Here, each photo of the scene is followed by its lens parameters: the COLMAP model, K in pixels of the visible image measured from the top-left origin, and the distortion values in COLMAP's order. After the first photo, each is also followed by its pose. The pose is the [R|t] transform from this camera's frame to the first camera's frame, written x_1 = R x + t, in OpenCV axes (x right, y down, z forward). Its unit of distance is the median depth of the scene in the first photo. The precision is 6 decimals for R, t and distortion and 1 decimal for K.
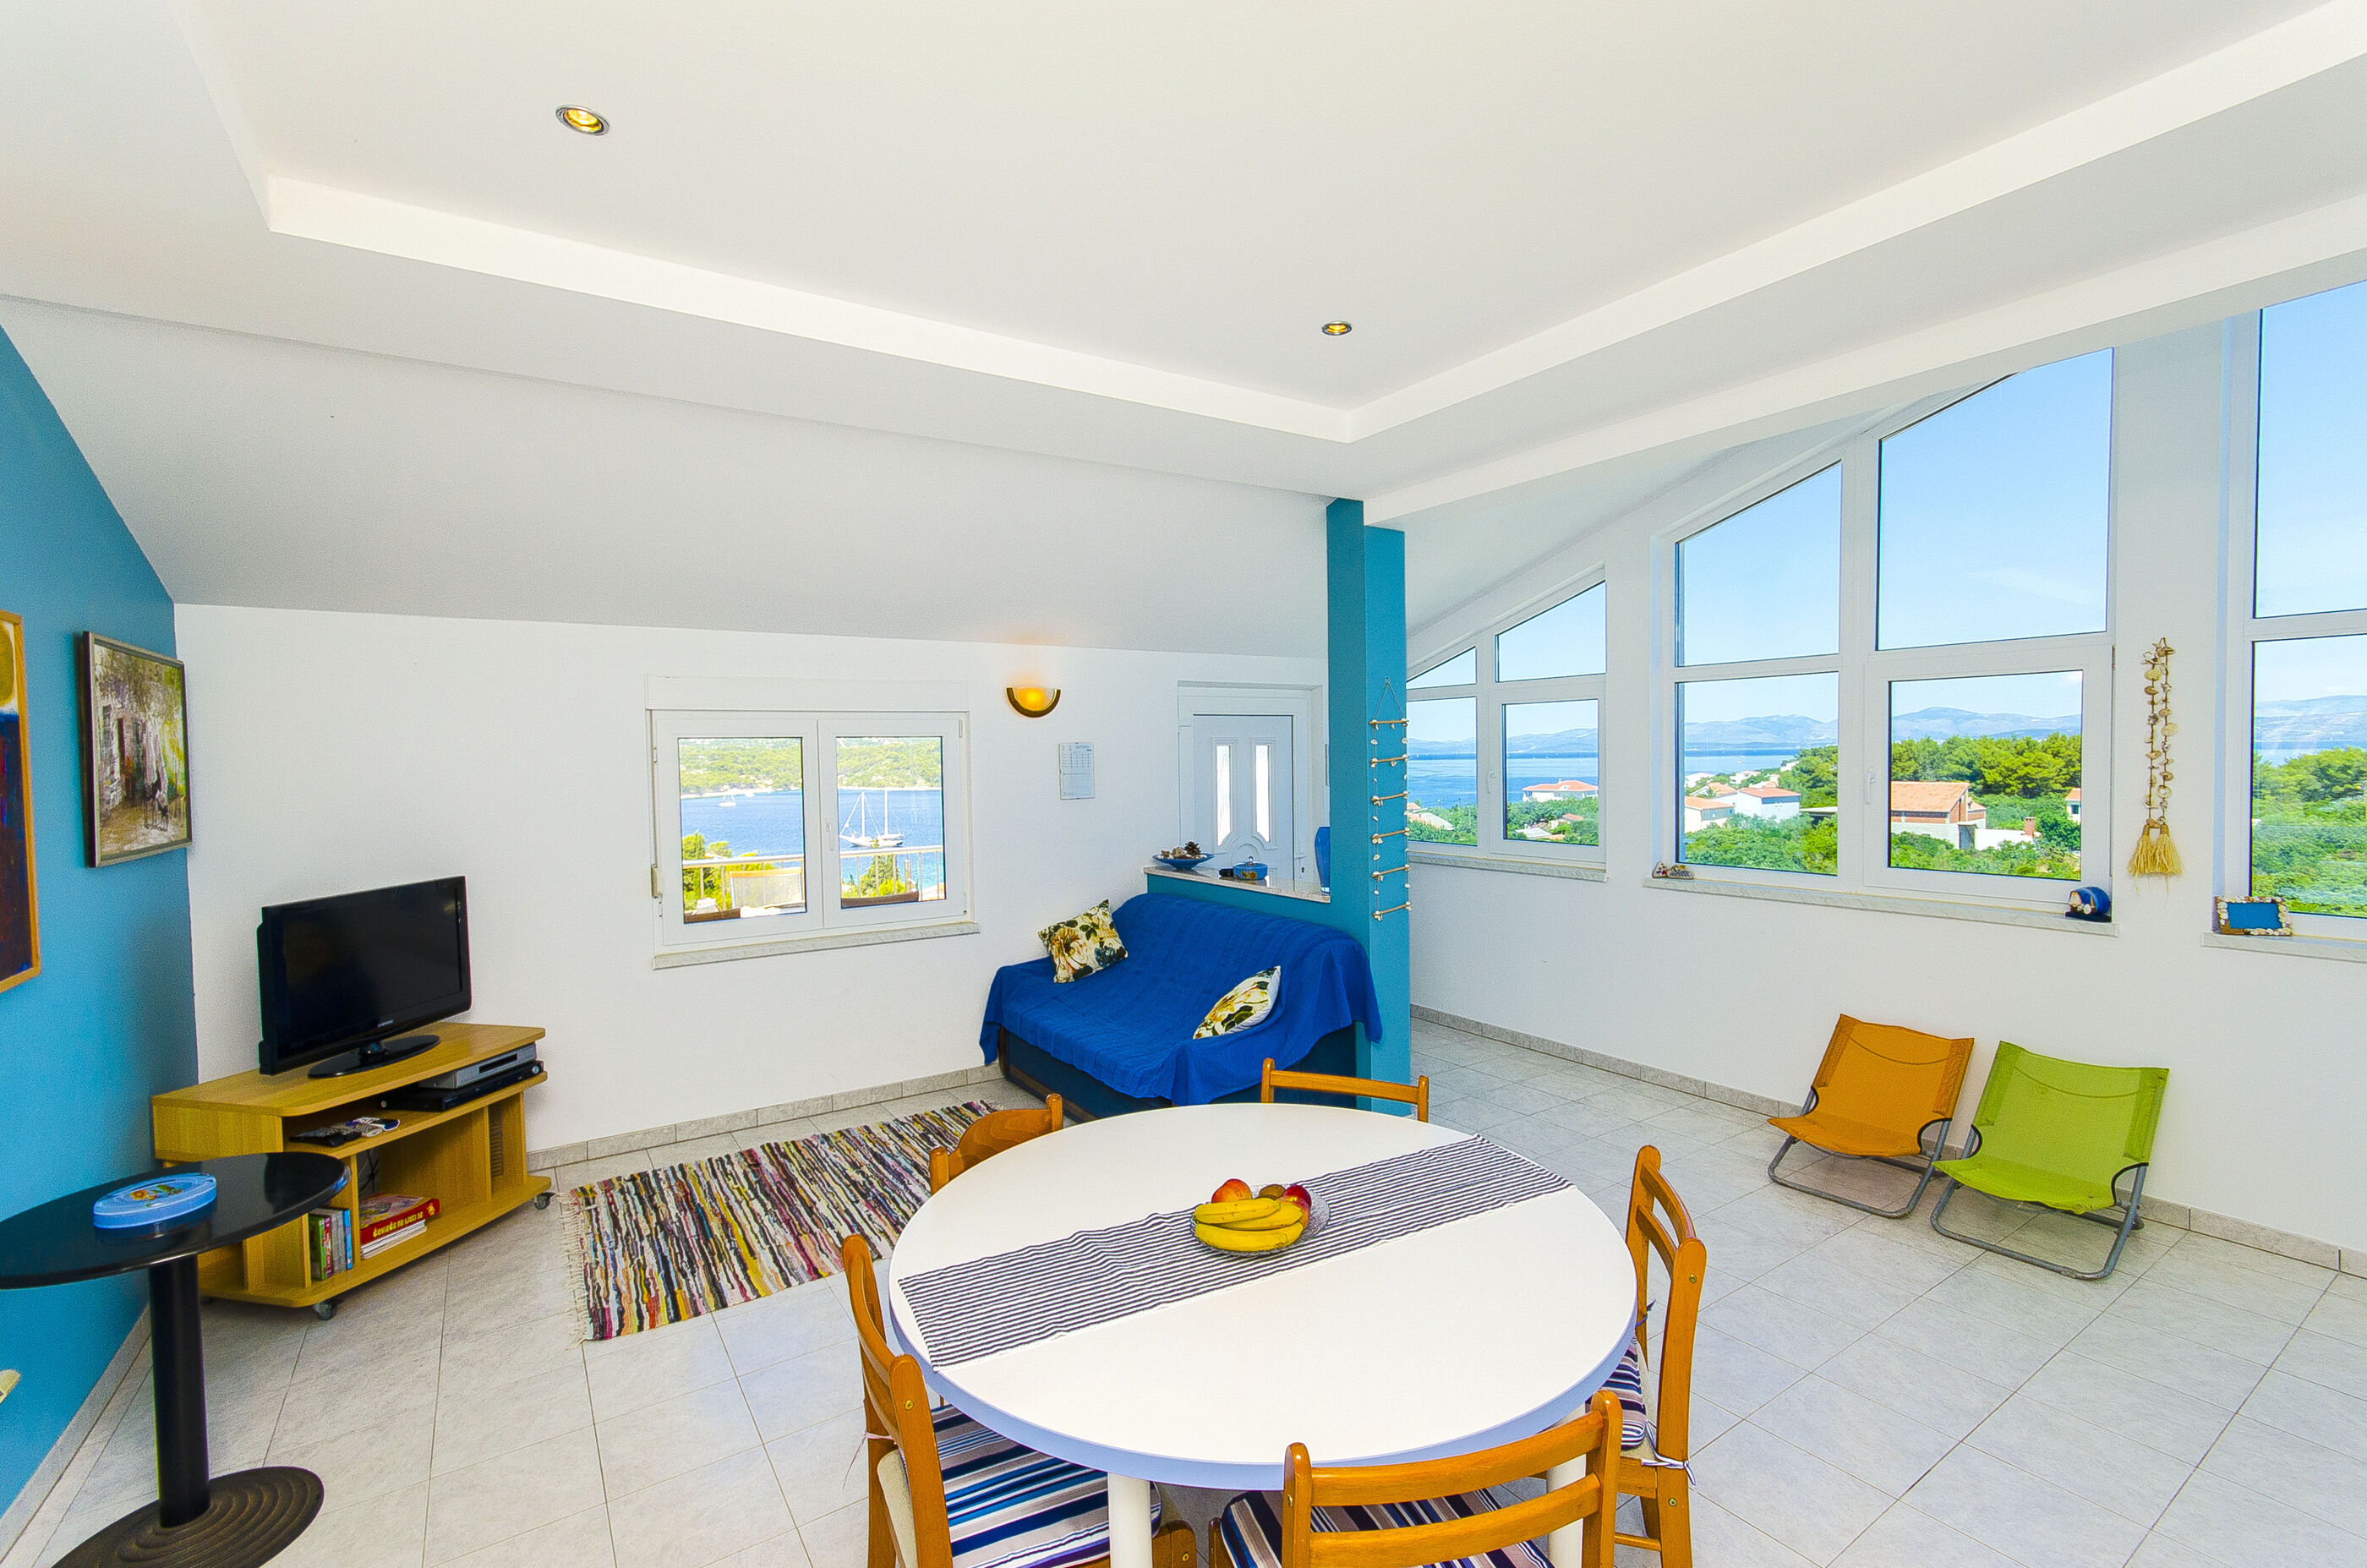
lens RADIAL K [[1037.9, 0, 1184.0], [0, 1037.9, 782.3], [0, 0, 1]] dist [0.004953, -0.001234]
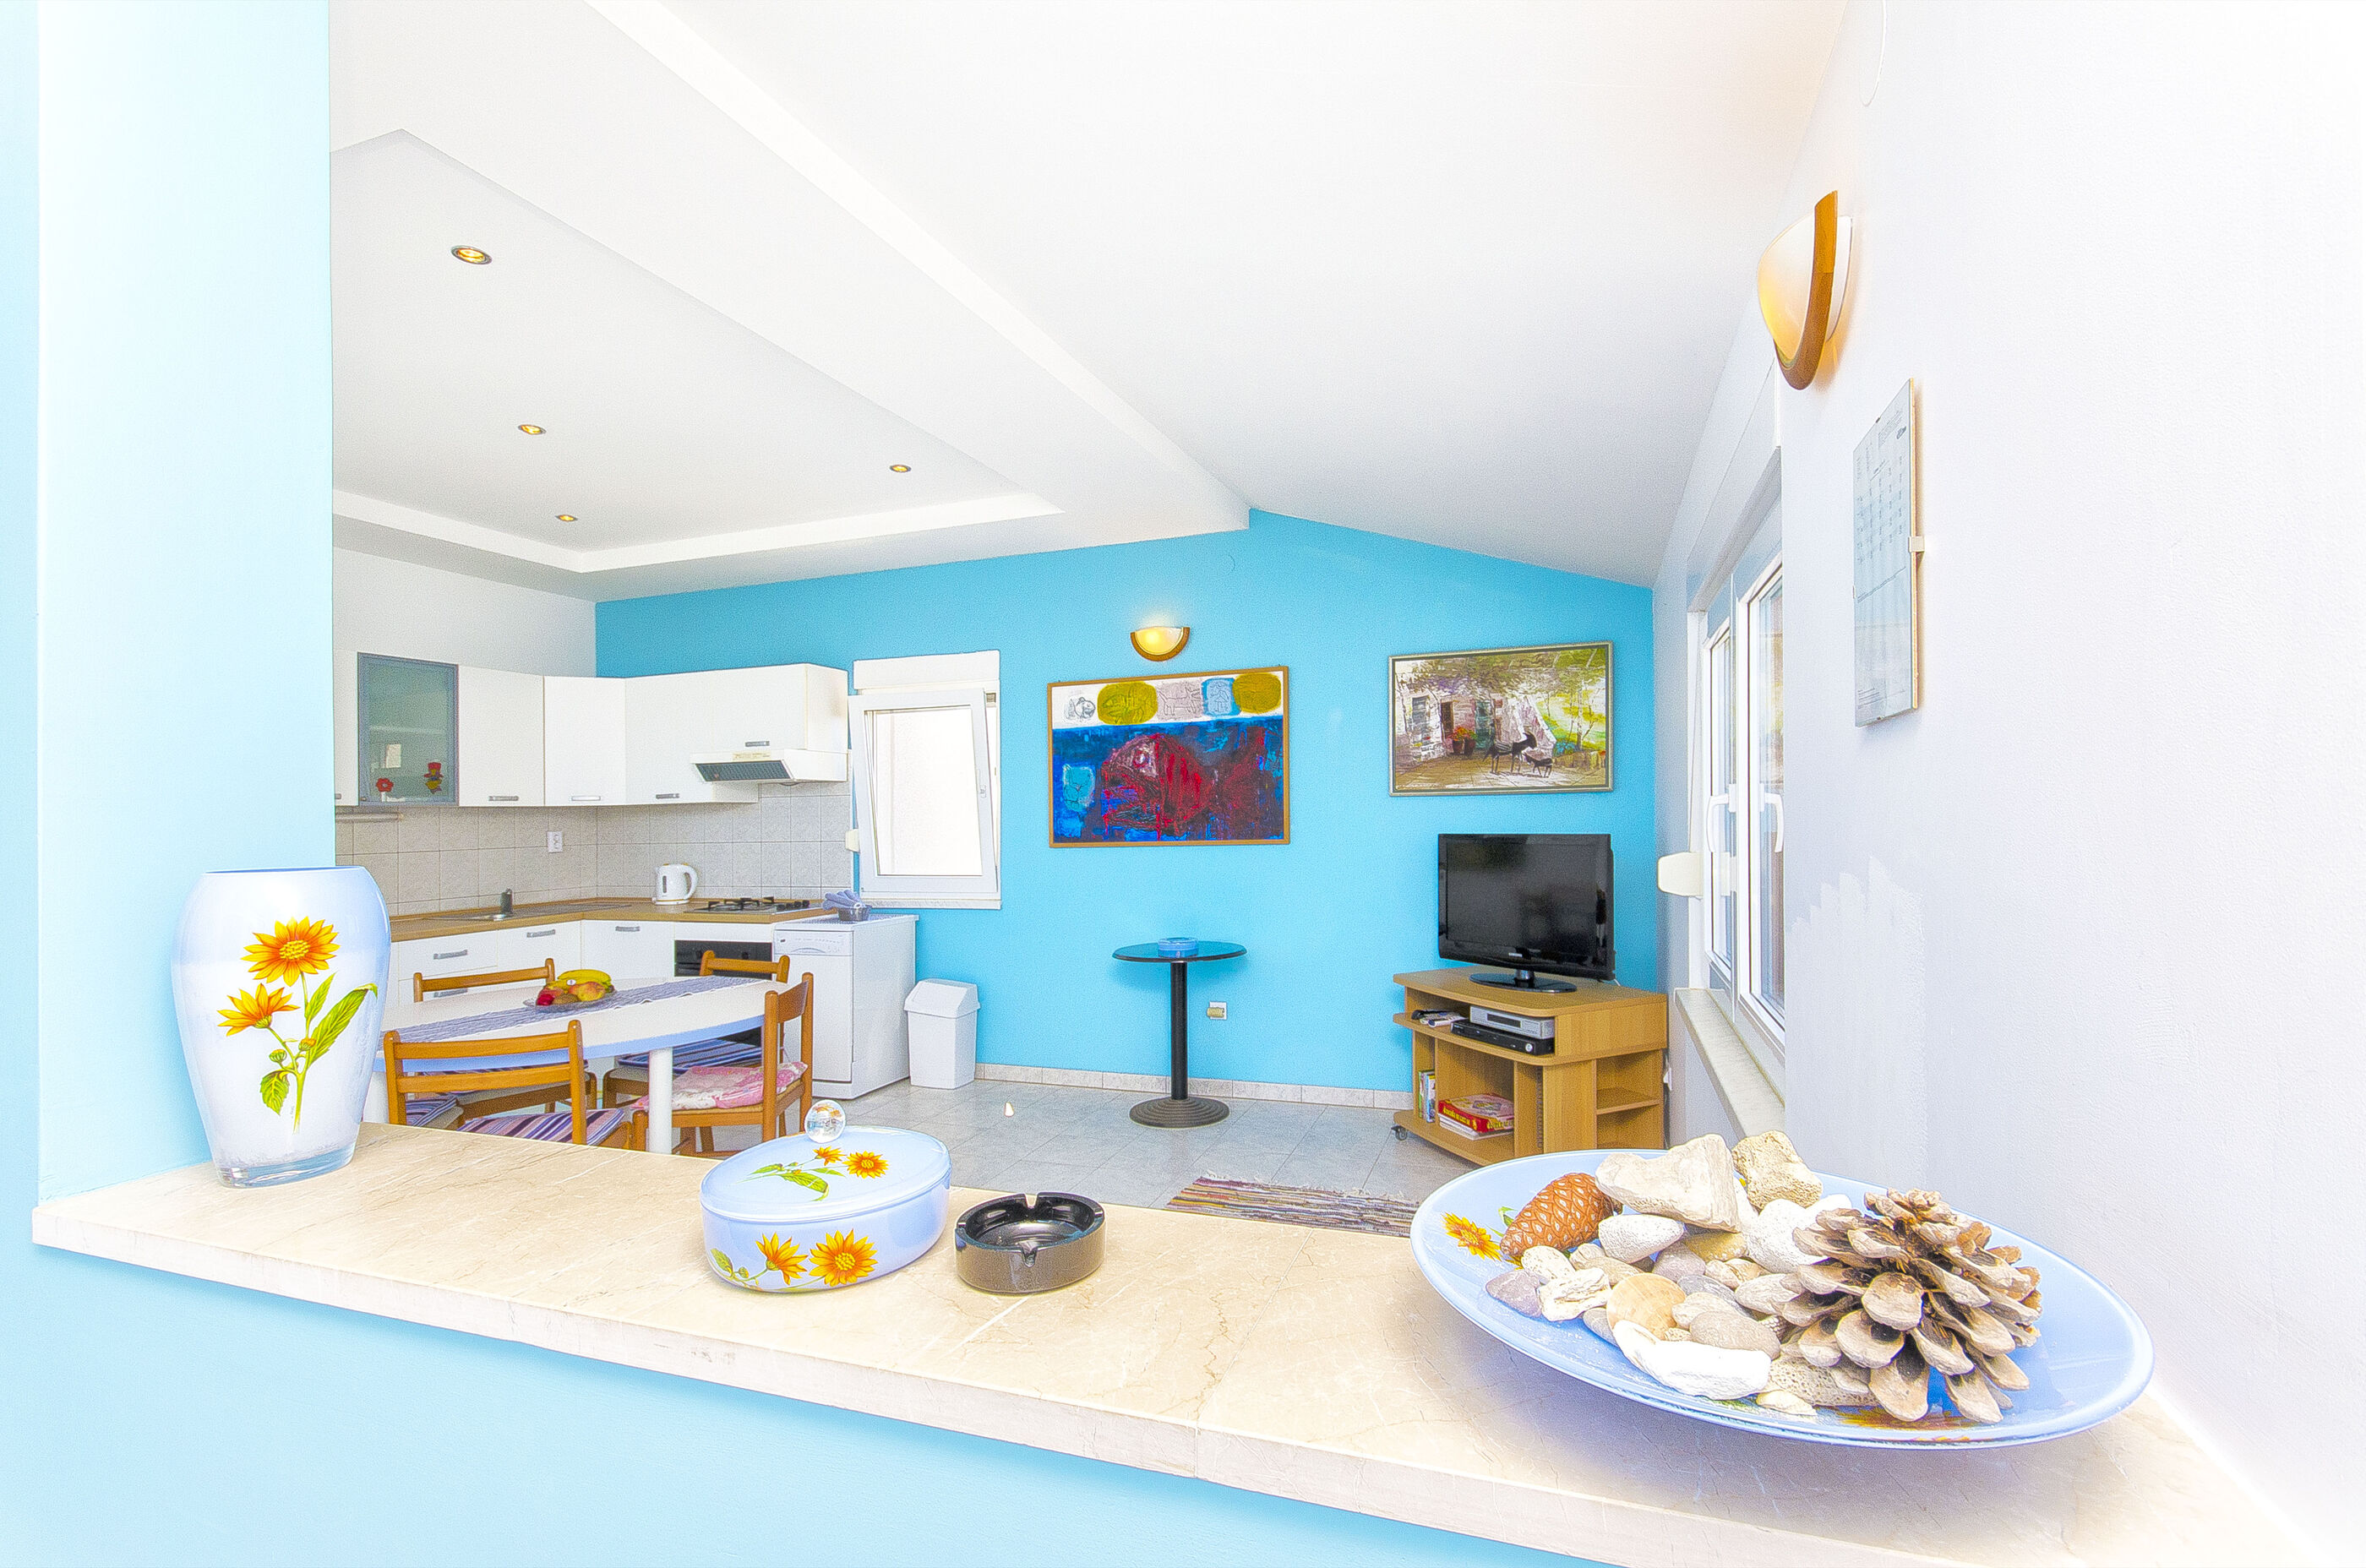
lens RADIAL K [[1037.4, 0, 1227.1], [0, 1037.4, 786.6], [0, 0, 1]] dist [0.004953, -0.001234]
pose [[-0.777073, 0.019092, -0.629120, 0.148329], [0.018094, 0.999804, 0.007992, 0.034072], [0.629150, -0.005173, -0.777267, 1.498303]]
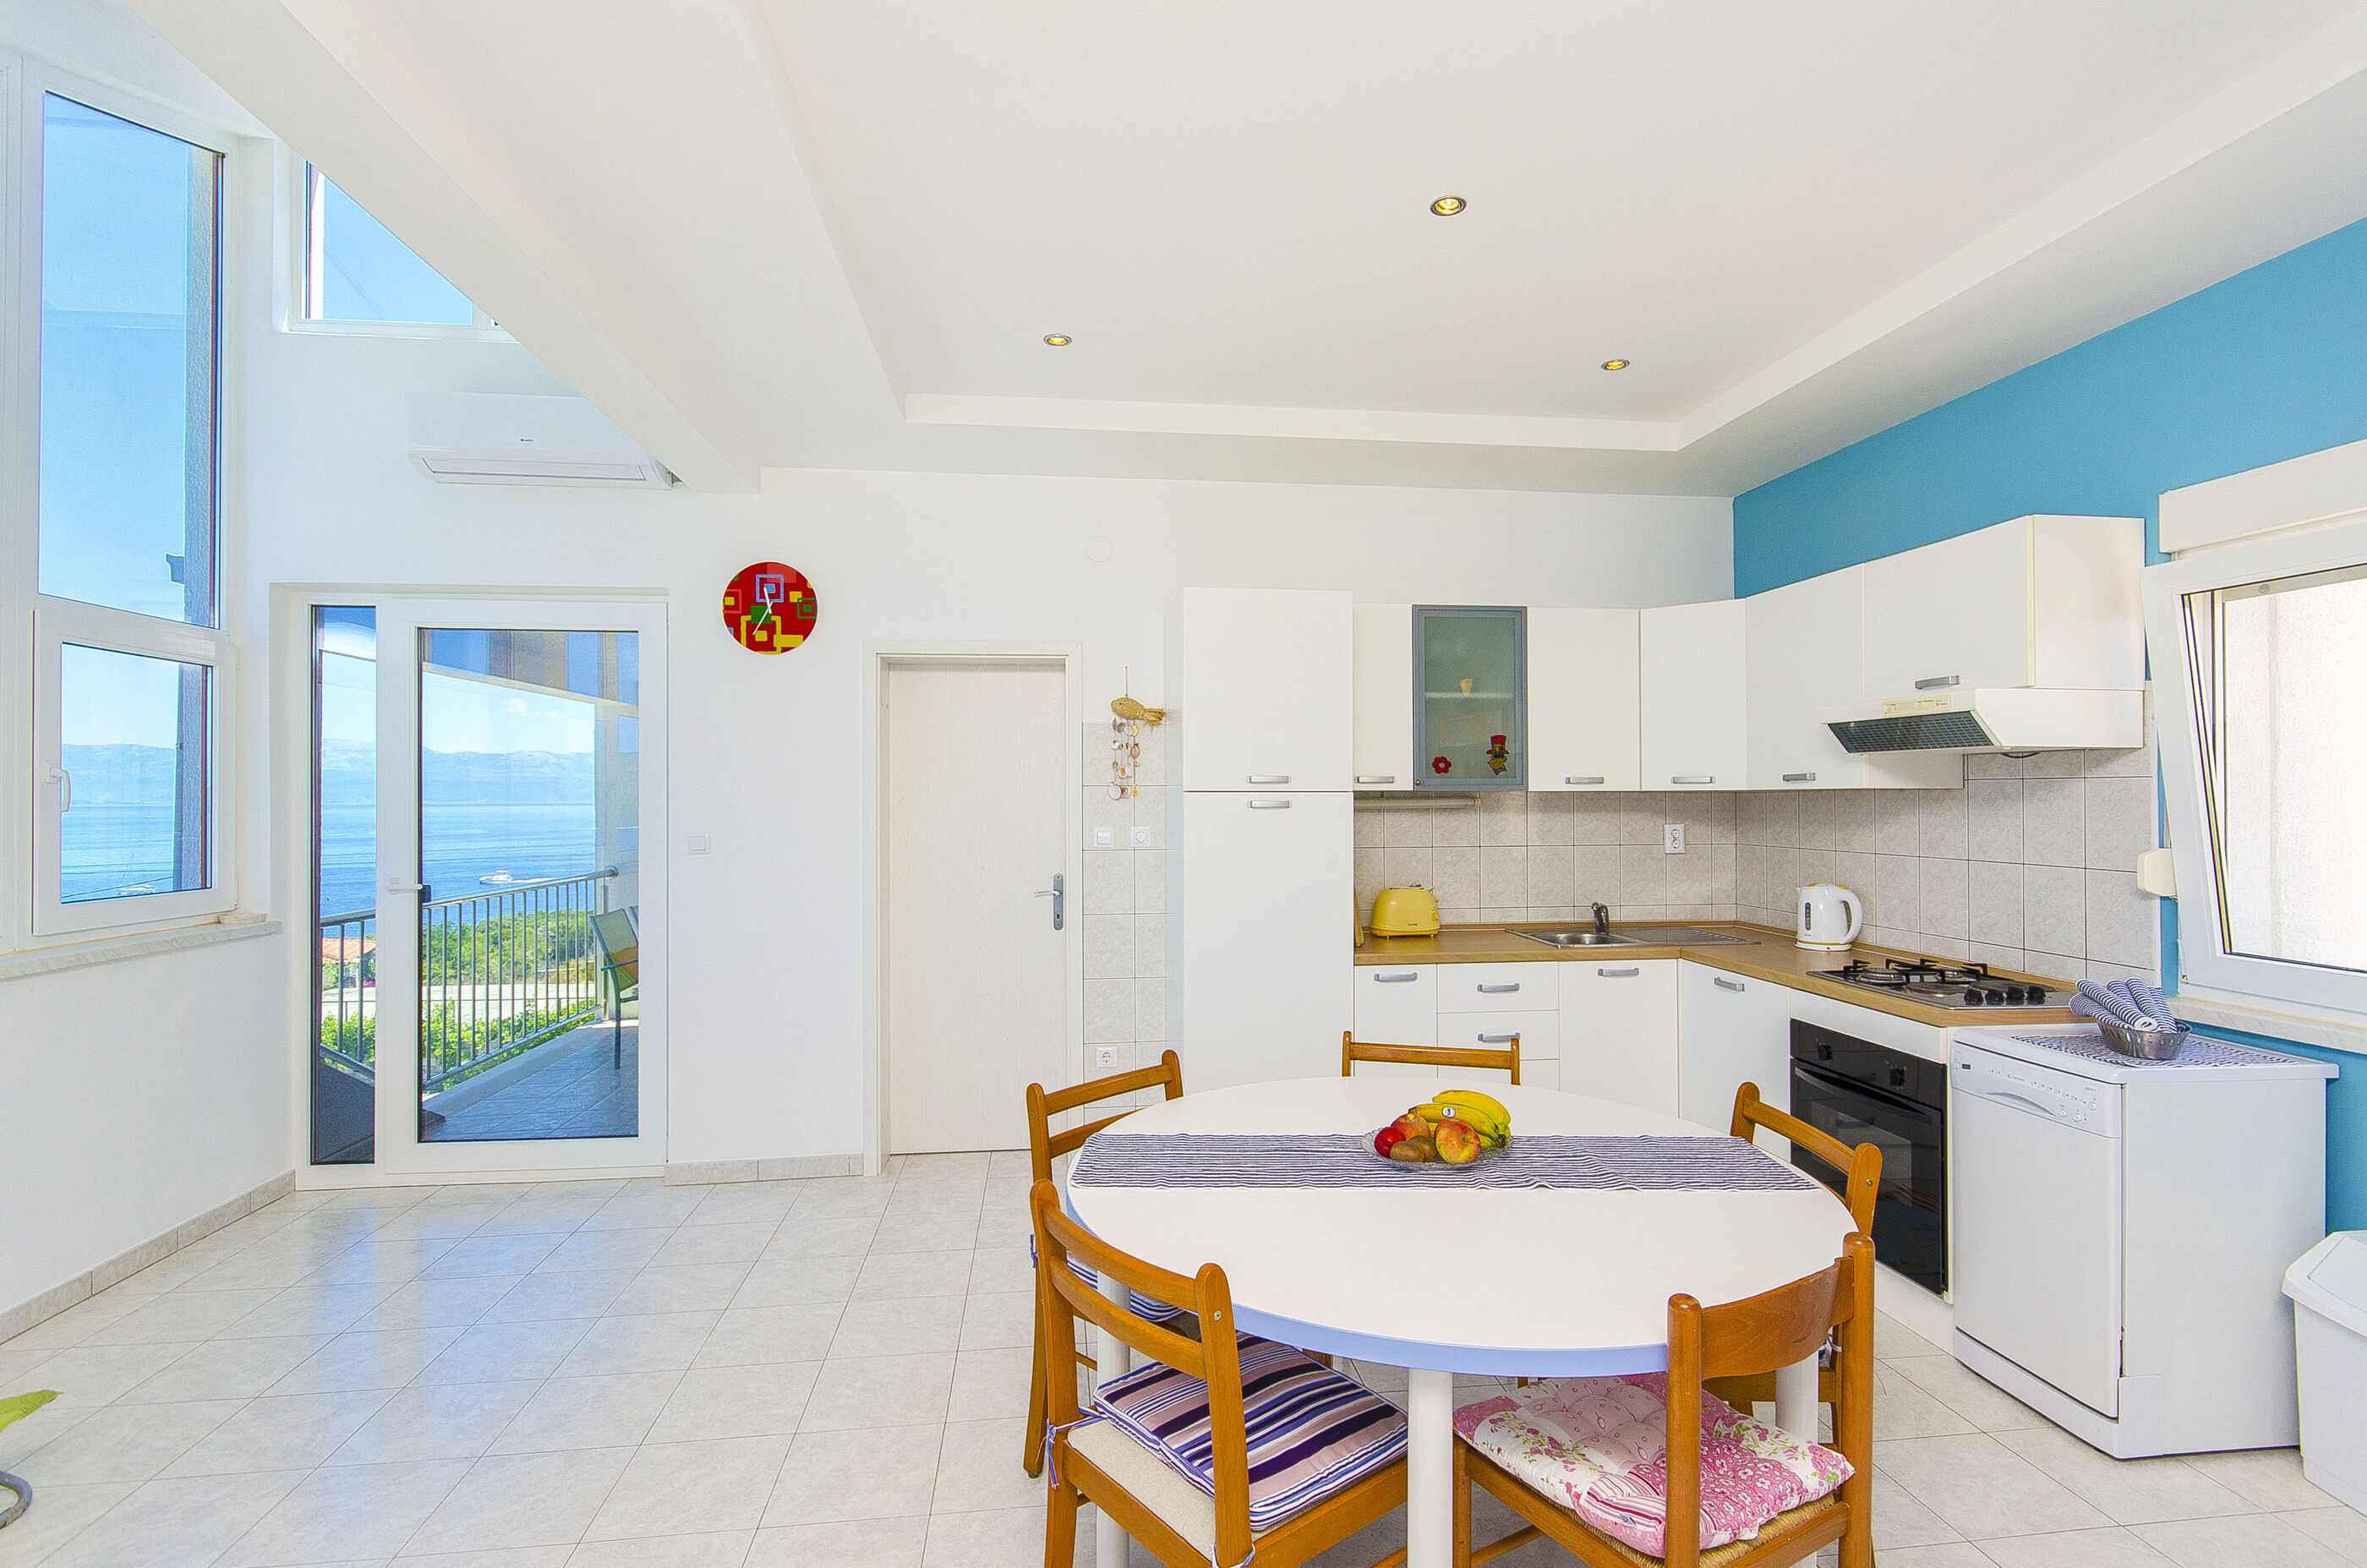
lens RADIAL K [[1137.8, 0, 1188.2], [0, 1137.8, 778.1], [0, 0, 1]] dist [0.005027, -0.002397]
pose [[-0.895637, 0.029093, 0.443832, -0.105598], [0.032715, 0.999465, 0.000501, 0.027633], [-0.443580, 0.014969, -0.896110, 1.026635]]
